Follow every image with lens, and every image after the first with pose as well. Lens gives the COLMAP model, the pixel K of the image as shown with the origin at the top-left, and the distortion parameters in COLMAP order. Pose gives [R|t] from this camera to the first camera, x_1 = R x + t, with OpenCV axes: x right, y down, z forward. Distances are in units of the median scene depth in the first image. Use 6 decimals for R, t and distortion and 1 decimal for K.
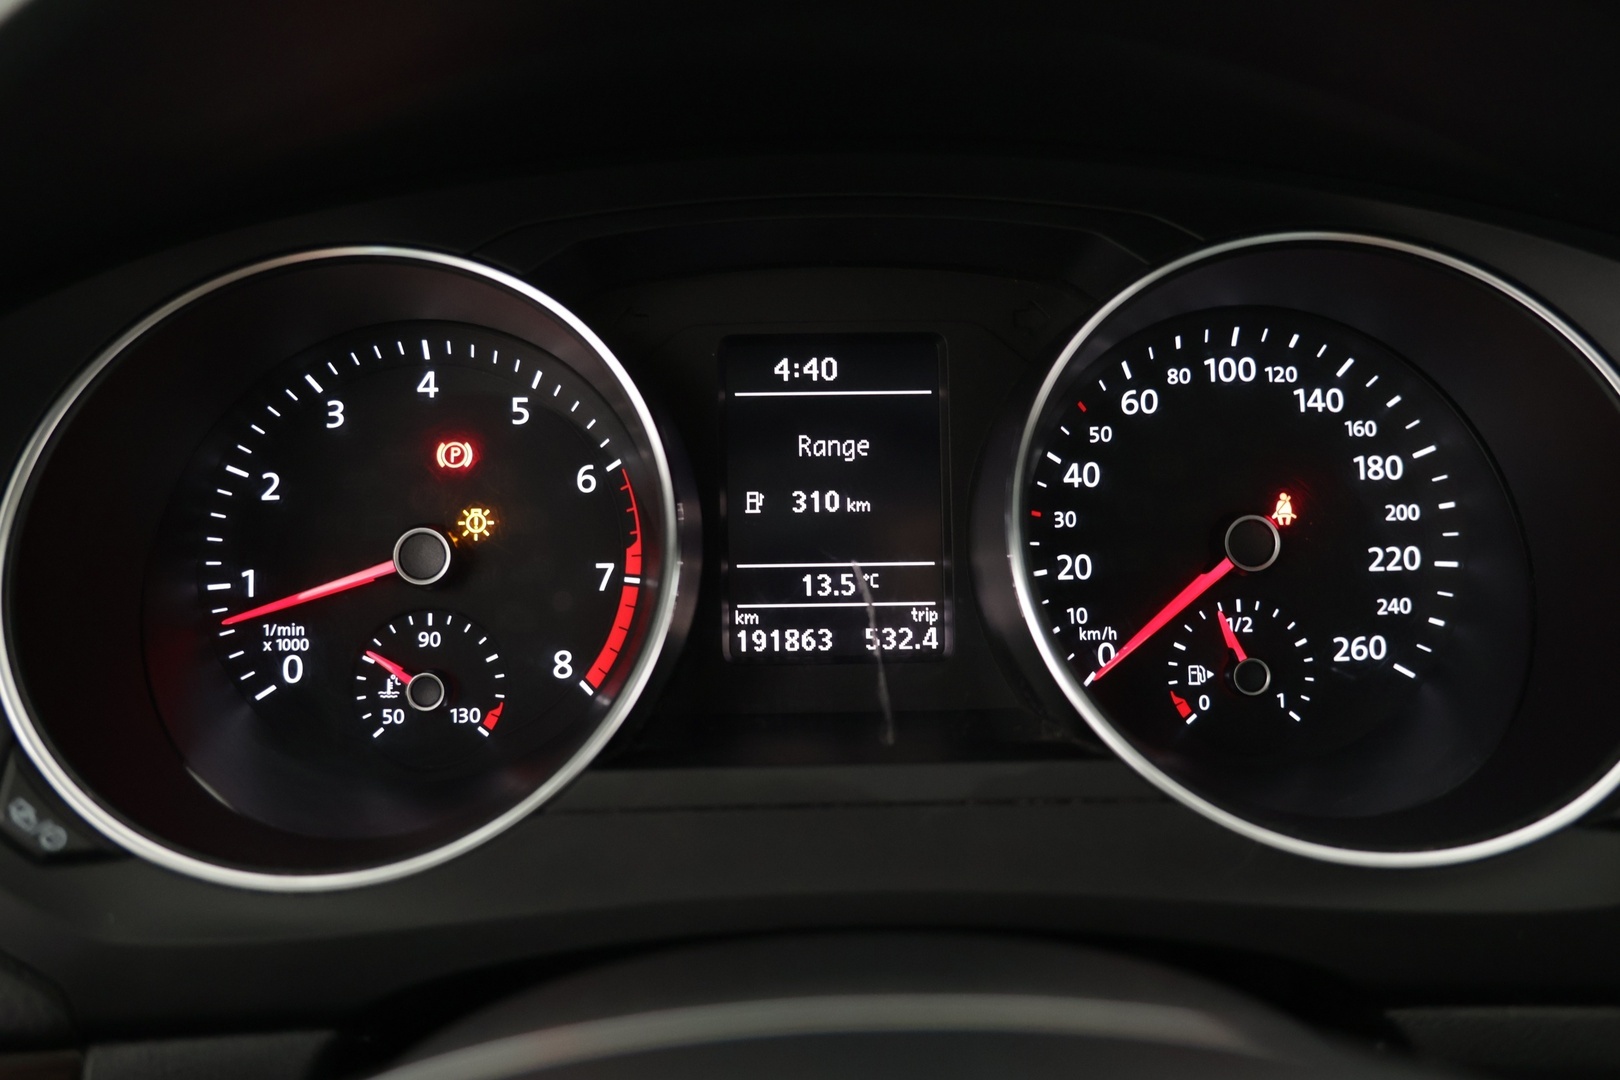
lens RADIAL K [[1318.7, 0, 810.0], [0, 1318.7, 540.0], [0, 0, 1]] dist [-0.028193, 0.001275]
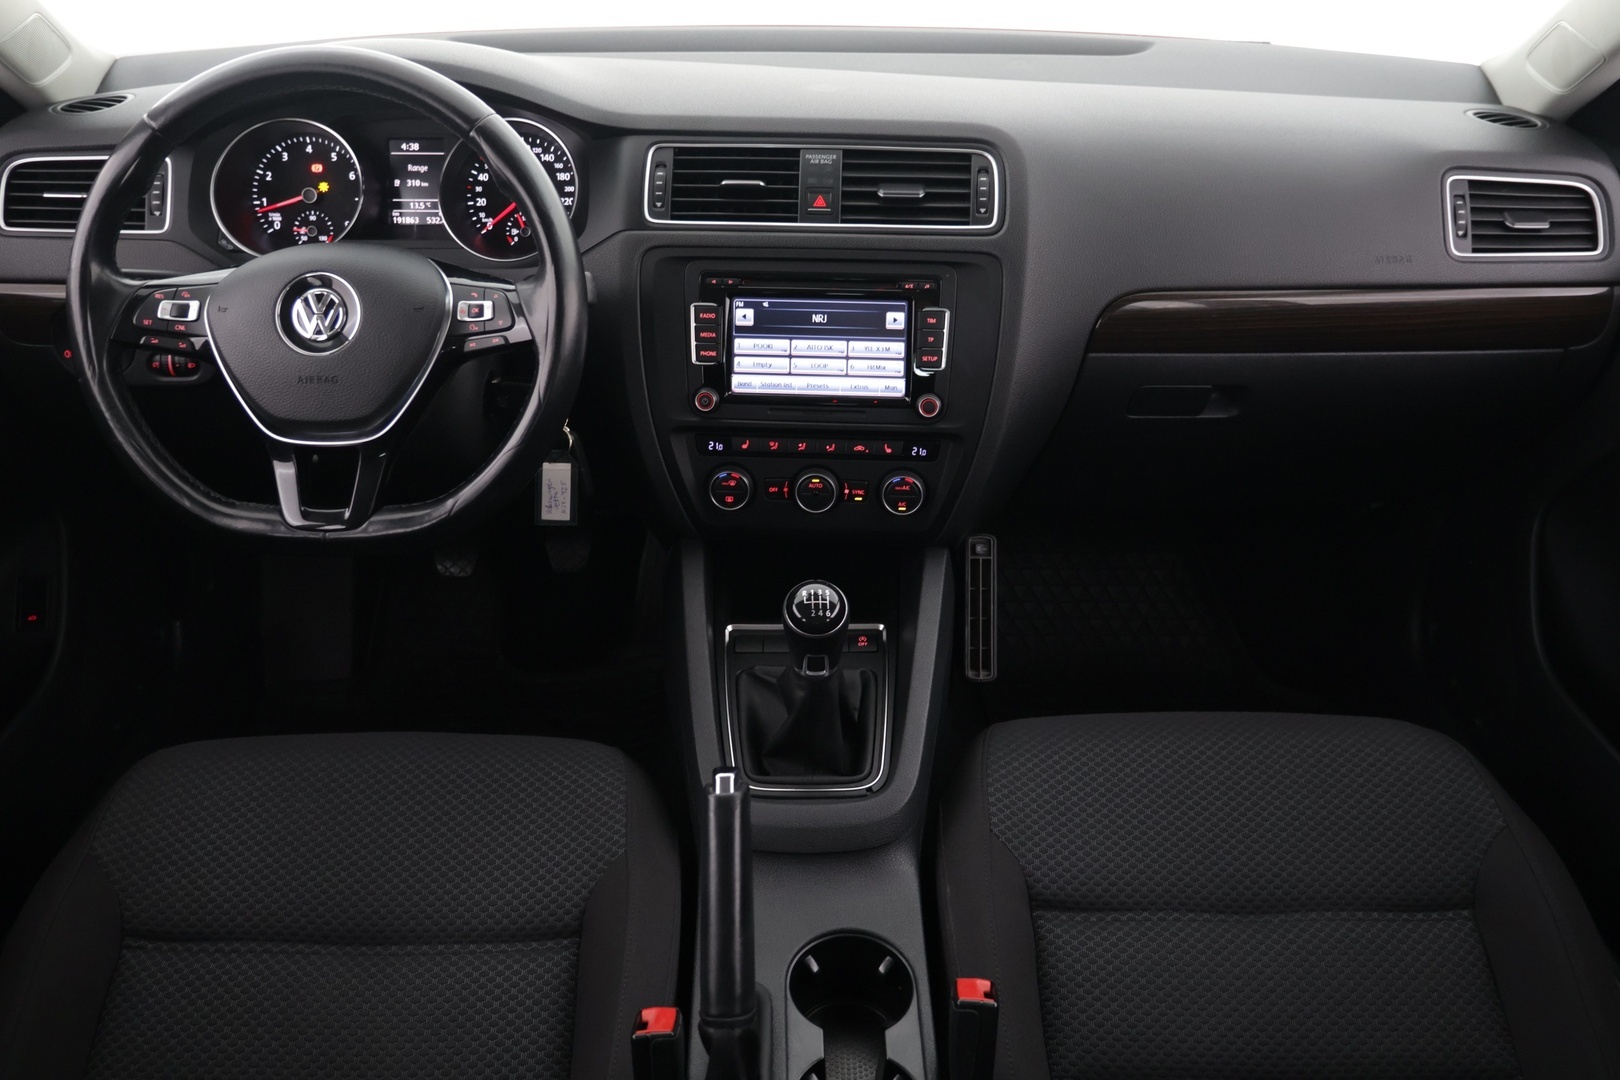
lens RADIAL K [[1375.7, 0, 806.3], [0, 1375.7, 513.4], [0, 0, 1]] dist [-0.007763, 0.005274]
pose [[0.999722, 0.021915, -0.008706, 1.191714], [-0.019846, 0.981322, 0.191347, 0.124880], [0.012737, -0.191121, 0.981484, -3.047341]]
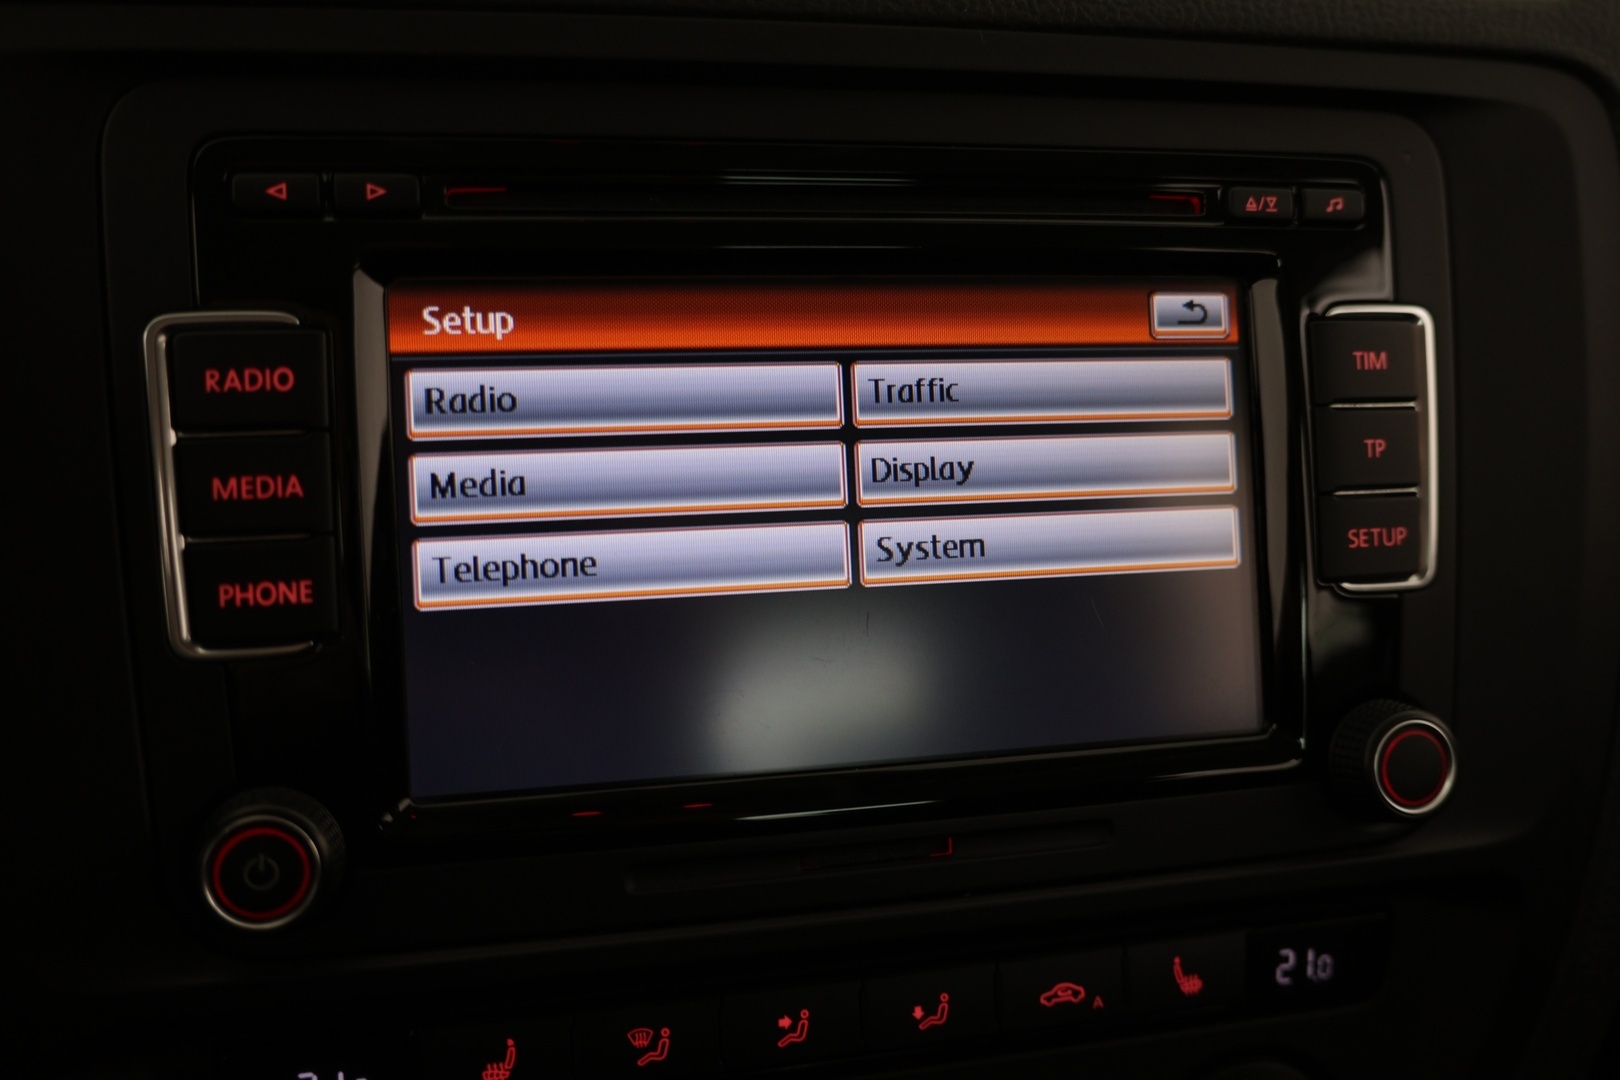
lens RADIAL K [[1450.3, 0, 807.6], [0, 1450.3, 544.6], [0, 0, 1]] dist [-0.012380, 0.001573]
pose [[0.955085, -0.043984, 0.293051, 0.937644], [0.039502, 0.998995, 0.021196, 0.382865], [-0.293688, -0.008668, 0.955862, -0.128398]]
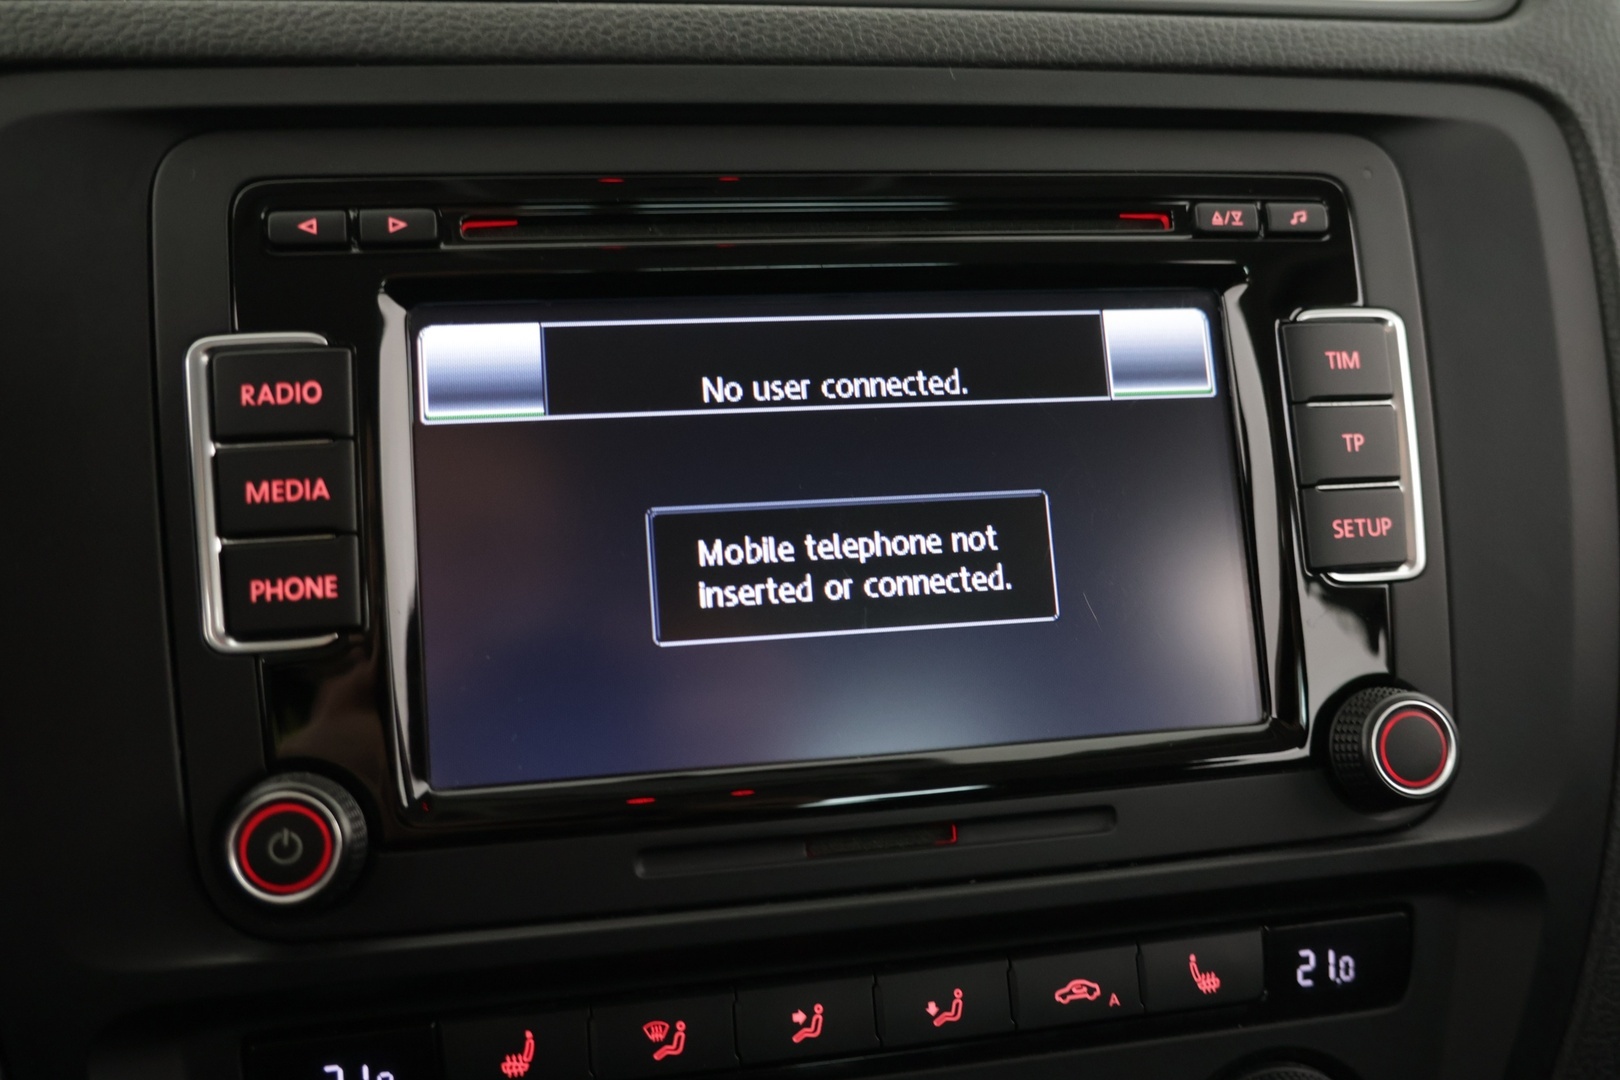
lens RADIAL K [[1450.3, 0, 807.6], [0, 1450.3, 544.6], [0, 0, 1]] dist [-0.012380, 0.001573]
pose [[0.966800, -0.044893, 0.251561, 0.959962], [0.070388, 0.993149, -0.093281, 0.472201], [-0.245649, 0.107891, 0.963336, -0.171386]]
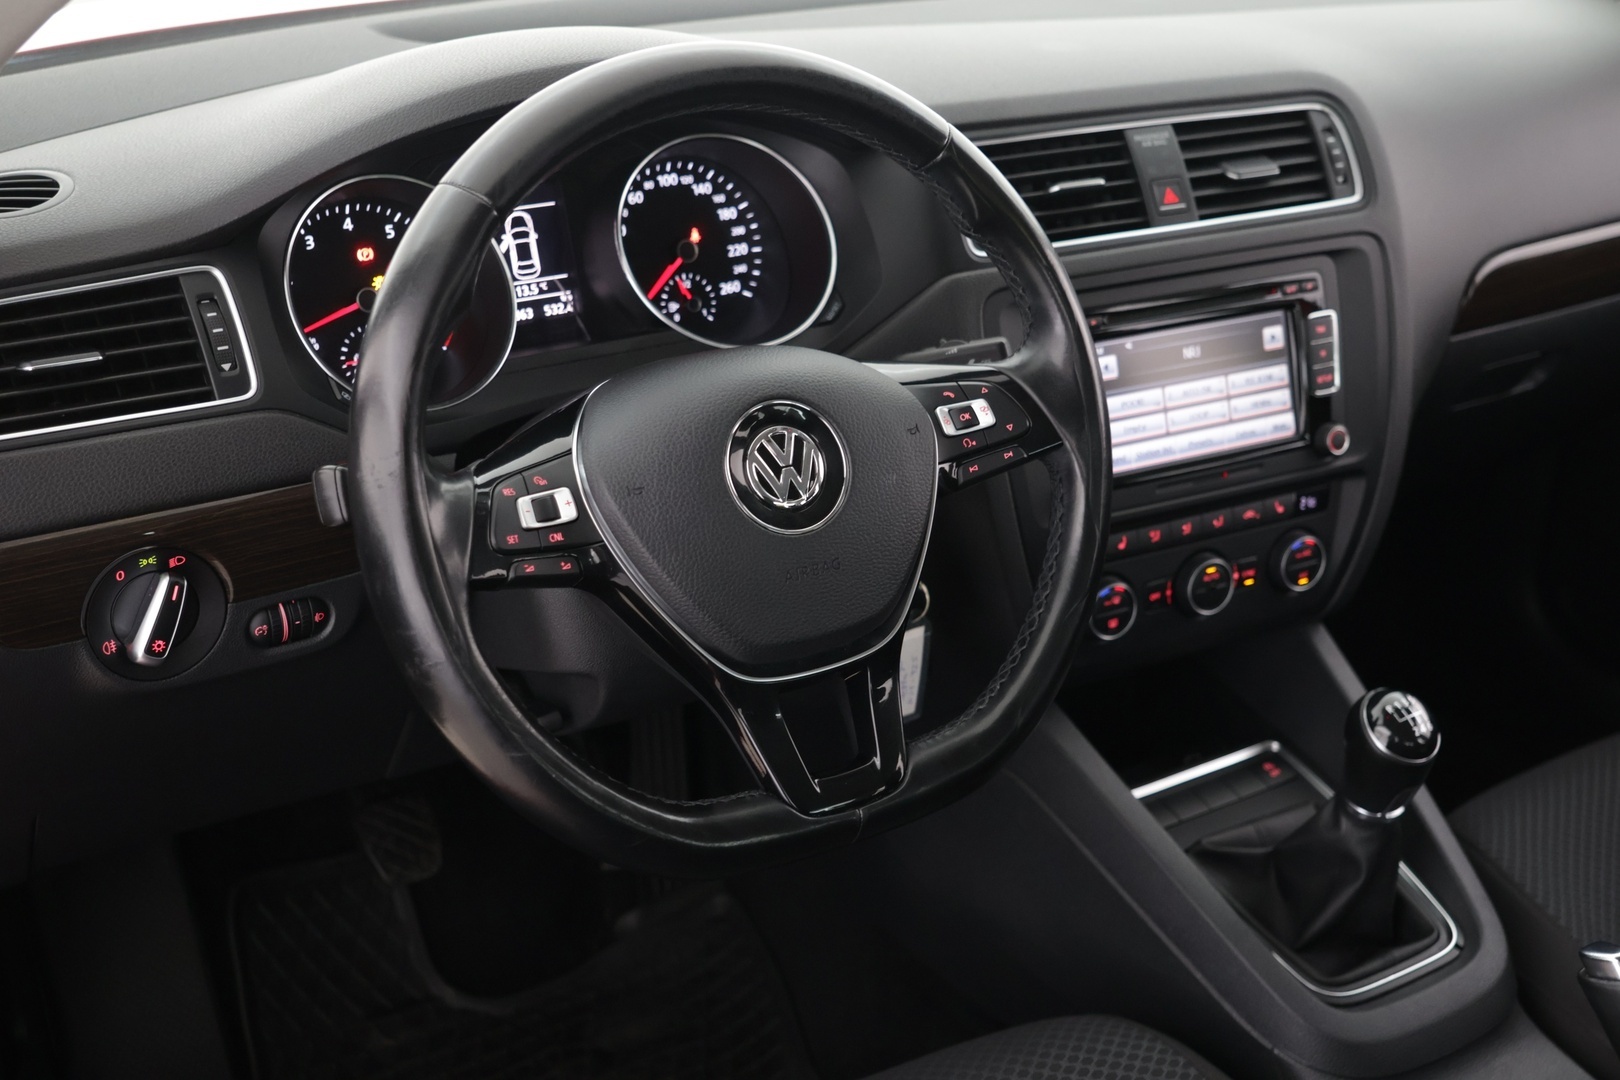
lens RADIAL K [[1880.1, 0, 806.5], [0, 1880.1, 534.3], [0, 0, 1]] dist [-0.007985, 0.049716]
pose [[0.866622, -0.190976, 0.460971, -1.196017], [0.120778, 0.976670, 0.177562, -0.076897], [-0.484127, -0.098204, 0.869470, -2.231283]]
